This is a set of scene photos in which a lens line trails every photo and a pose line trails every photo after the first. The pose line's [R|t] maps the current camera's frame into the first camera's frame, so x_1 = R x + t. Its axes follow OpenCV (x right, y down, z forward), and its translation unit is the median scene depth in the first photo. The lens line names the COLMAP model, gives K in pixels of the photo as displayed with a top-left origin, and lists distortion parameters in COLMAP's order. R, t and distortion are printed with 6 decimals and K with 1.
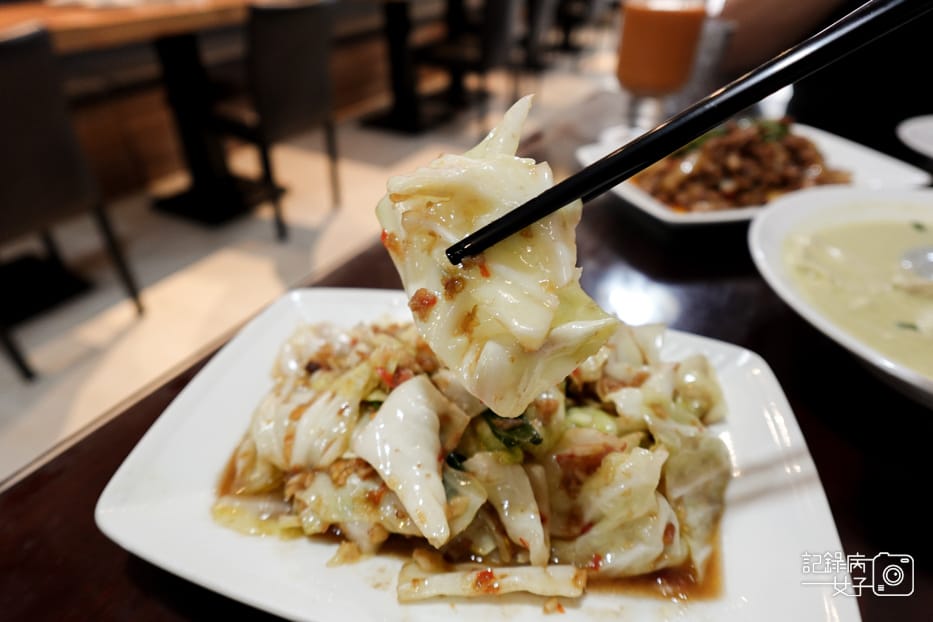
lens RADIAL K [[541.0, 0, 466.5], [0, 541.0, 311.3], [0, 0, 1]] dist [-0.003270, 0.002880]
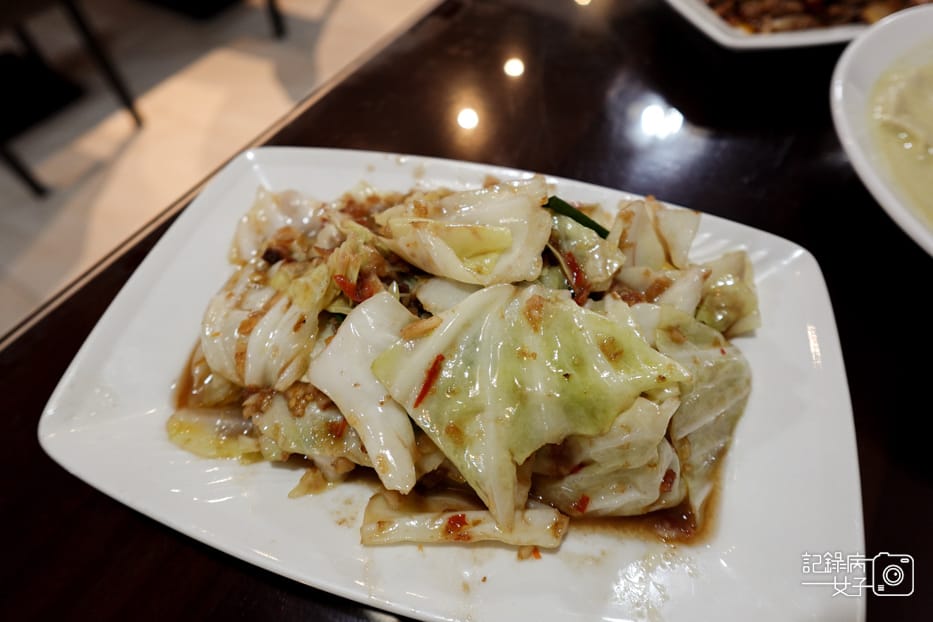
lens RADIAL K [[541.0, 0, 466.6], [0, 541.0, 310.5], [0, 0, 1]] dist [-0.003270, 0.002880]
pose [[0.999108, 0.020762, -0.036764, 0.064657], [-0.006891, 0.939248, 0.343169, -0.131582], [0.041655, -0.342610, 0.938554, 0.221693]]
